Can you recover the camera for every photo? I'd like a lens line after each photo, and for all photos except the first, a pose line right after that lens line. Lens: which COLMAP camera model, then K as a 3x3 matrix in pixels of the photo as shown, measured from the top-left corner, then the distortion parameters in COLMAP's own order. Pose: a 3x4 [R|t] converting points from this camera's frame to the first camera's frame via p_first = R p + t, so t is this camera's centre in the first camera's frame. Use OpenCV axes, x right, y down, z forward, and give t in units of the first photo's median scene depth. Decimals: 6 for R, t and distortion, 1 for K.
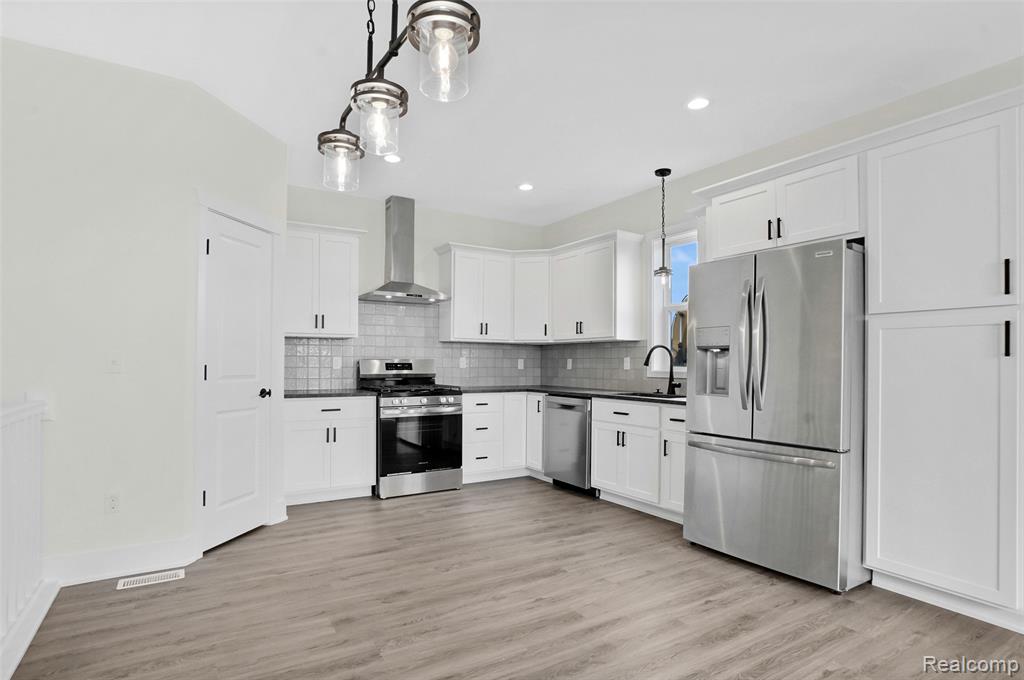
lens RADIAL K [[519.2, 0, 518.5], [0, 519.2, 360.9], [0, 0, 1]] dist [-0.017582, 0.001591]
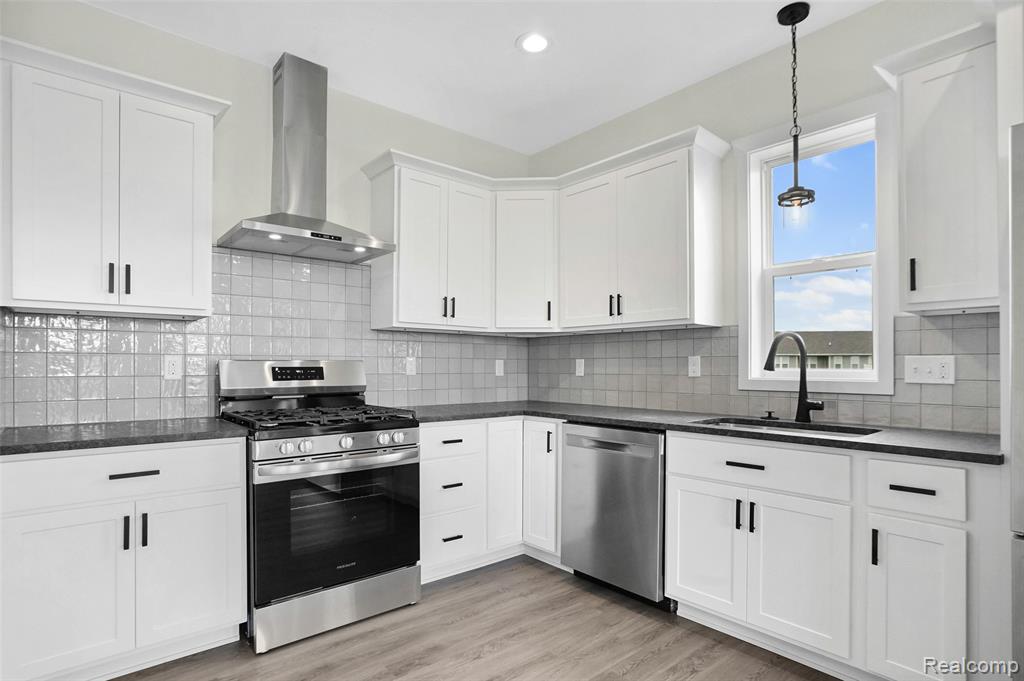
lens RADIAL K [[519.2, 0, 475.8], [0, 519.2, 366.4], [0, 0, 1]] dist [-0.017582, 0.001591]
pose [[0.996816, -0.003790, 0.079643, -0.094713], [0.003408, 0.999982, 0.004936, 0.001511], [-0.079660, -0.004649, 0.996811, 0.477165]]
